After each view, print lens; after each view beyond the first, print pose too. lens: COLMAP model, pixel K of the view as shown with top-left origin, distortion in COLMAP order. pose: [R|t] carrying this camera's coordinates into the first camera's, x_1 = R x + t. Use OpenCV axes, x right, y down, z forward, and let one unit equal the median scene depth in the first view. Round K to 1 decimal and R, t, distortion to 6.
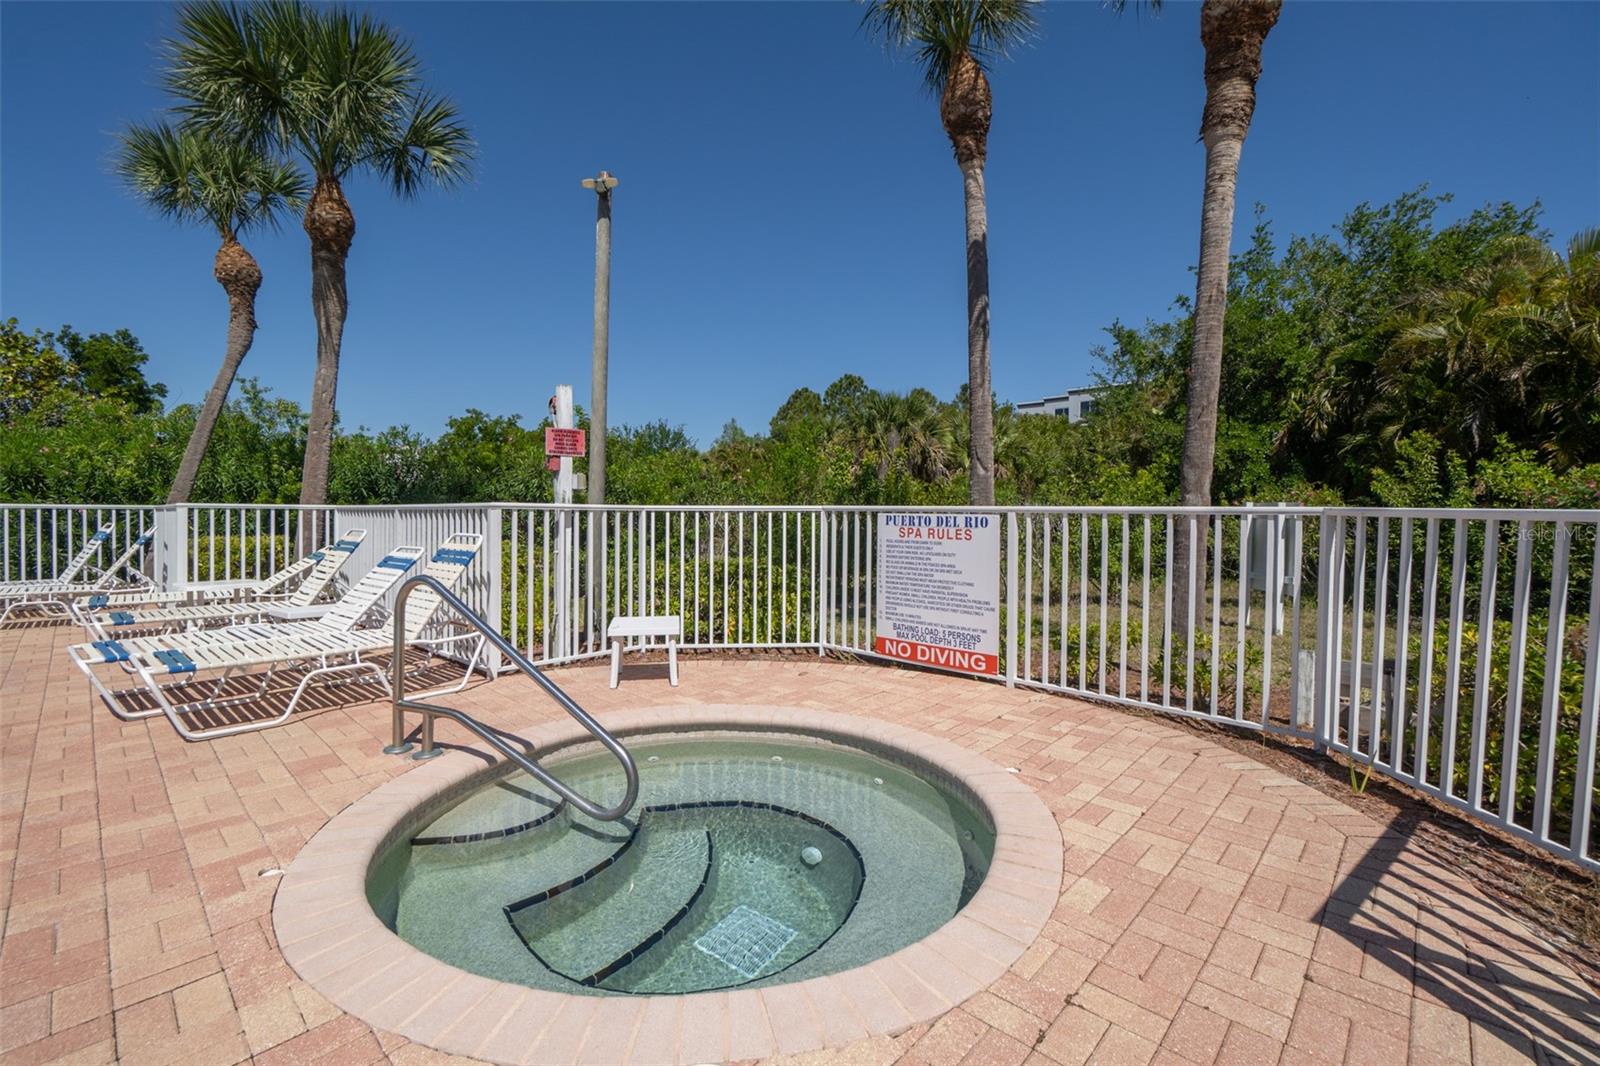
lens RADIAL K [[689.9, 0, 794.6], [0, 689.9, 528.0], [0, 0, 1]] dist [-0.008057, -0.000339]
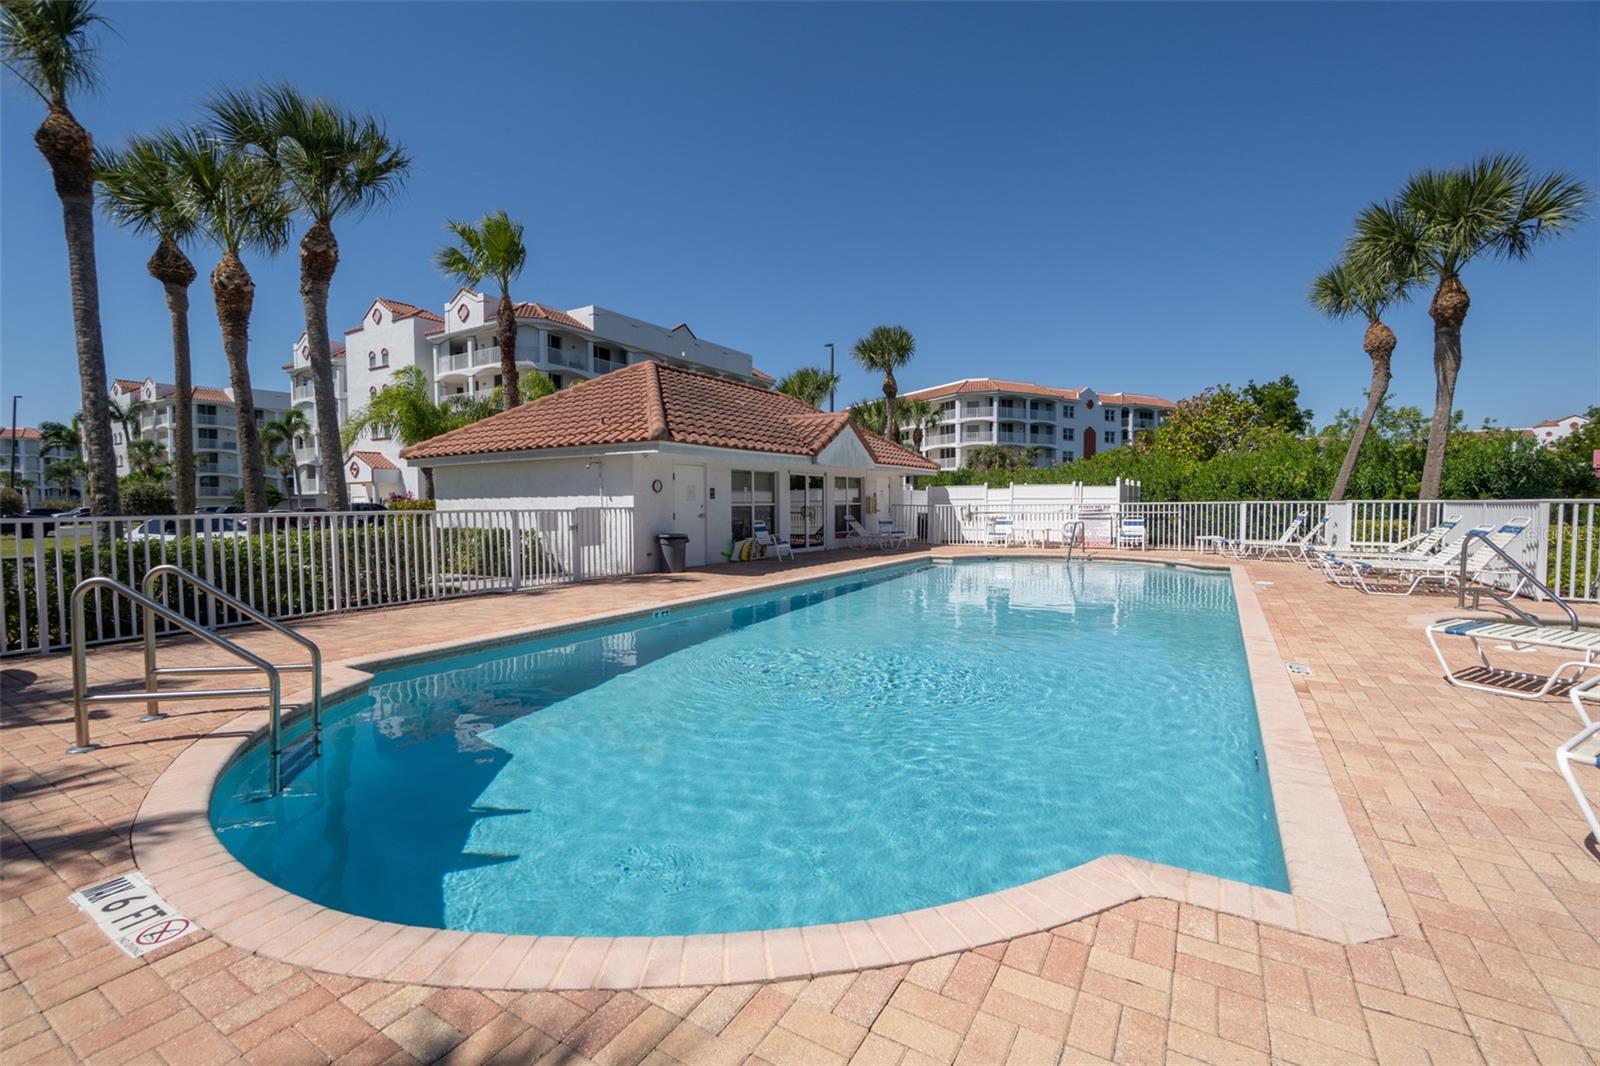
lens RADIAL K [[689.9, 0, 797.6], [0, 689.9, 532.7], [0, 0, 1]] dist [-0.008057, -0.000339]
pose [[0.209956, 0.035149, -0.977079, 0.500317], [-0.018274, 0.999320, 0.032022, 0.015794], [0.977540, 0.011132, 0.210455, -0.697818]]
